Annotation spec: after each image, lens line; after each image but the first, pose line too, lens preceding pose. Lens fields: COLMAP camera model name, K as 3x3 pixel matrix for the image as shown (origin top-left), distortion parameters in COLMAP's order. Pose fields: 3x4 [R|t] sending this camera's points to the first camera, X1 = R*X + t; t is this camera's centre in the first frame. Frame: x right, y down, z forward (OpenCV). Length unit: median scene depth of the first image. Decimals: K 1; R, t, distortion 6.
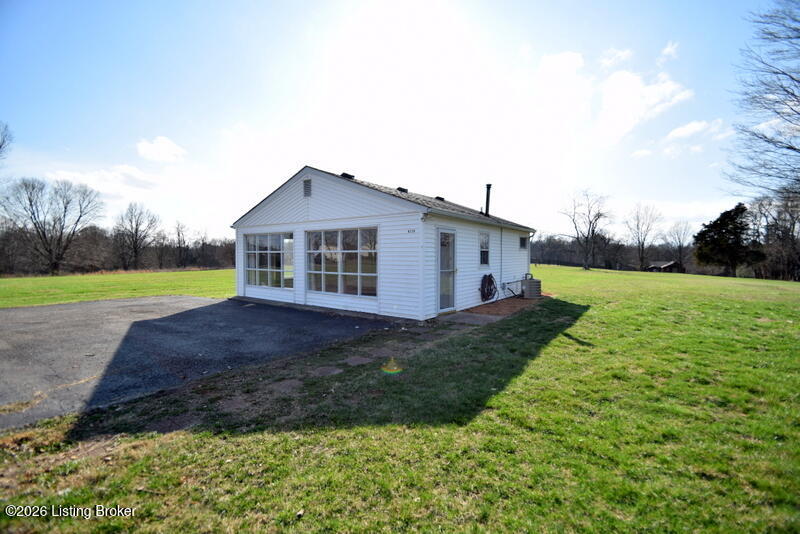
lens RADIAL K [[353.8, 0, 401.0], [0, 353.8, 264.3], [0, 0, 1]] dist [0.002580, -0.004488]
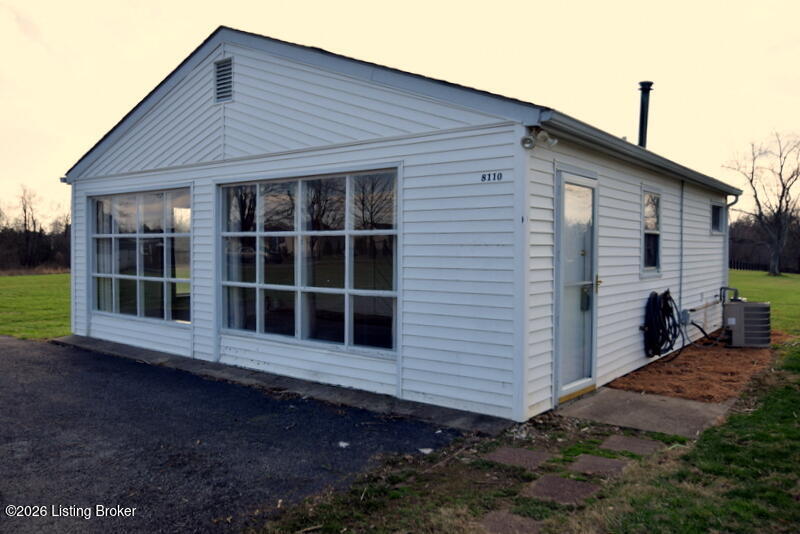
lens RADIAL K [[623.9, 0, 399.6], [0, 623.9, 266.9], [0, 0, 1]] dist [-0.016029, -0.002291]
pose [[0.999507, 0.004973, -0.030999, -0.037006], [-0.004815, 0.999975, 0.005189, -0.002594], [0.031024, -0.005037, 0.999506, 0.287055]]
